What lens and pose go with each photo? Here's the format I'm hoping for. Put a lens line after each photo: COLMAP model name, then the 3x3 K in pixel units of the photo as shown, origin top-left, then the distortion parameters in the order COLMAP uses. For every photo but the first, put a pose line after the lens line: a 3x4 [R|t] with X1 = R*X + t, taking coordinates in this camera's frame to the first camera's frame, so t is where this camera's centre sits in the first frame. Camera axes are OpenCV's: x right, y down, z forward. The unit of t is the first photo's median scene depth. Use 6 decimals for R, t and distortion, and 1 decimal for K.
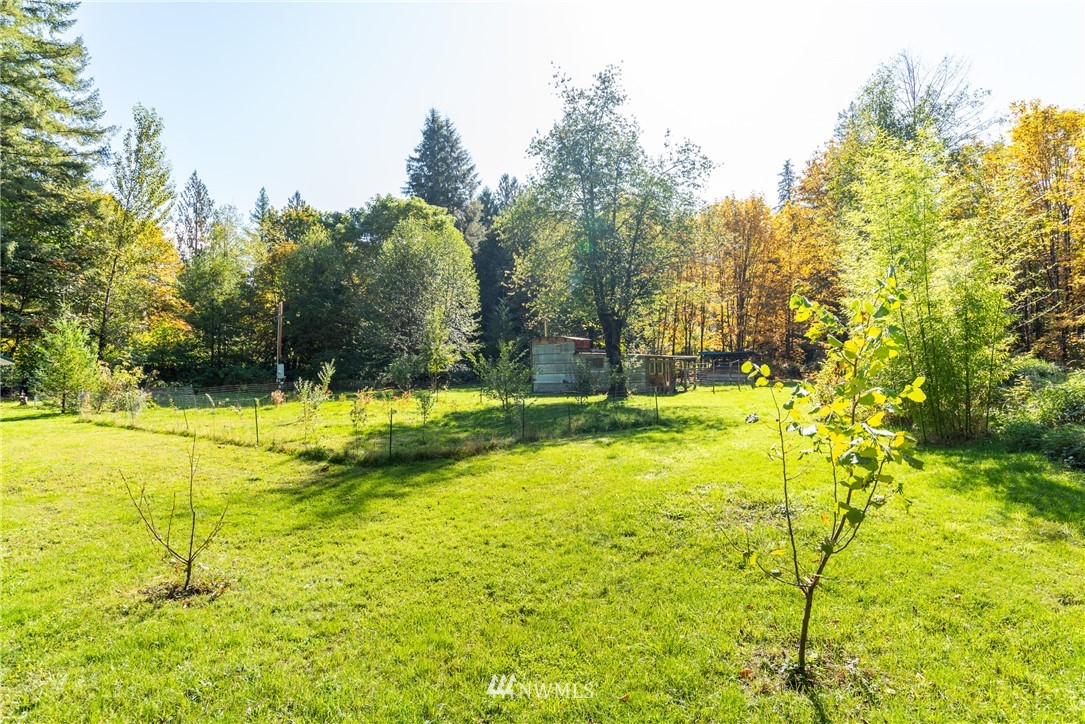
lens RADIAL K [[565.2, 0, 542.5], [0, 565.2, 362.0], [0, 0, 1]] dist [-0.028913, 0.022240]
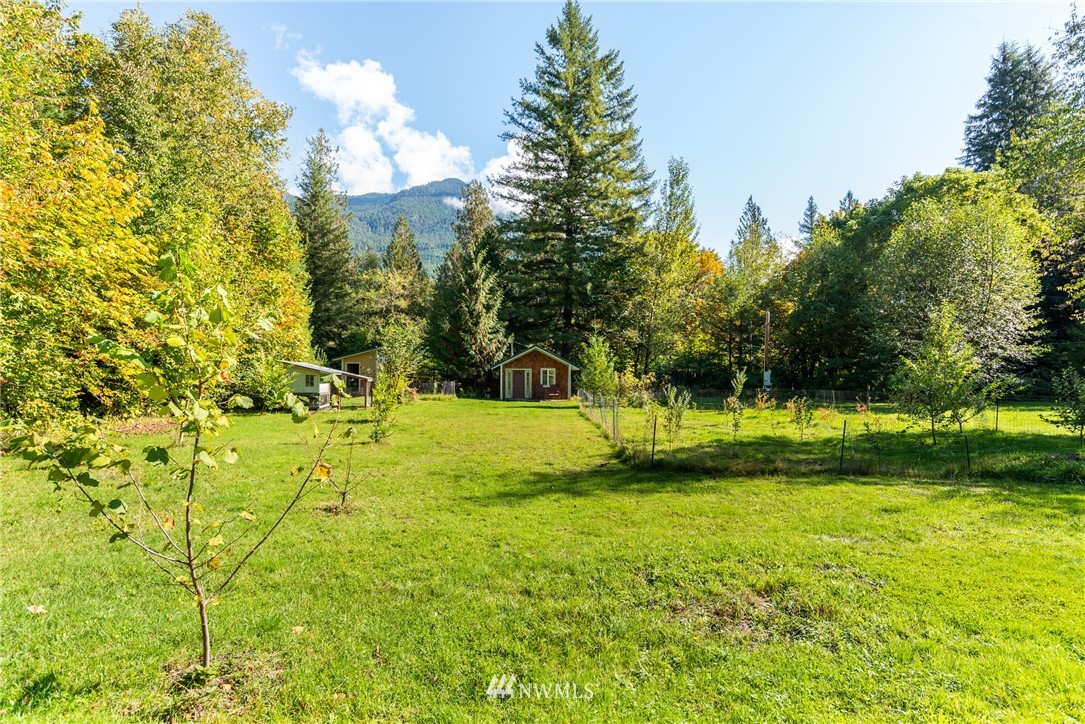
lens RADIAL K [[565.2, 0, 542.5], [0, 565.2, 362.0], [0, 0, 1]] dist [-0.028913, 0.022240]
pose [[0.575463, -0.003504, -0.817820, 0.118112], [-0.006927, 0.999934, -0.009159, -0.001101], [0.817798, 0.010935, 0.575401, 0.067453]]
